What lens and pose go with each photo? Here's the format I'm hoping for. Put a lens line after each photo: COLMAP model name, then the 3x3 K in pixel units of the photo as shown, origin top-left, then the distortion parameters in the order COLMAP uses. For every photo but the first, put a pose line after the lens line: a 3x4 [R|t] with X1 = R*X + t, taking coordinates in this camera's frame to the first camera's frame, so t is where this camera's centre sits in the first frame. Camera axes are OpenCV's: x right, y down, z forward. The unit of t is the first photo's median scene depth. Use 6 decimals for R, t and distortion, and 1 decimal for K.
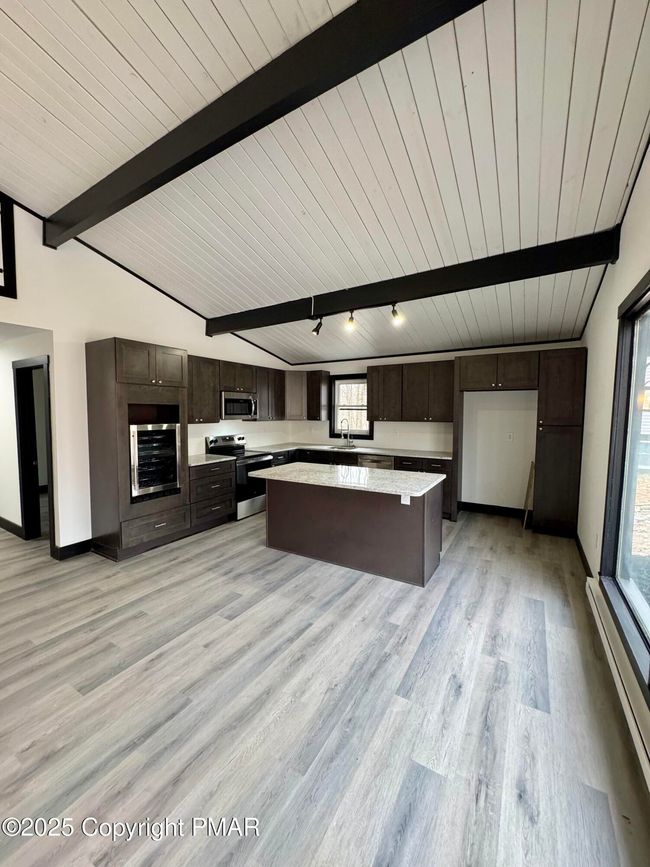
lens RADIAL K [[347.0, 0, 325.0], [0, 347.0, 433.5], [0, 0, 1]] dist [-0.000106, -0.000063]
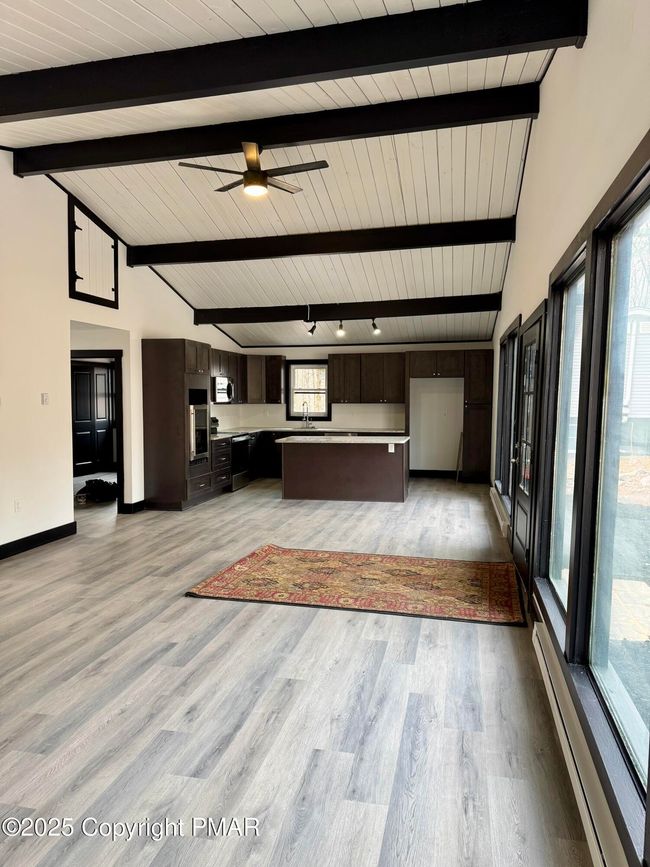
lens RADIAL K [[601.1, 0, 325.0], [0, 601.1, 433.5], [0, 0, 1]] dist [0.116013, -0.167329]
pose [[0.949379, -0.022059, 0.313358, -0.543526], [0.022451, 0.999745, 0.002358, 0.060917], [-0.313331, 0.004797, 0.949632, -0.901278]]
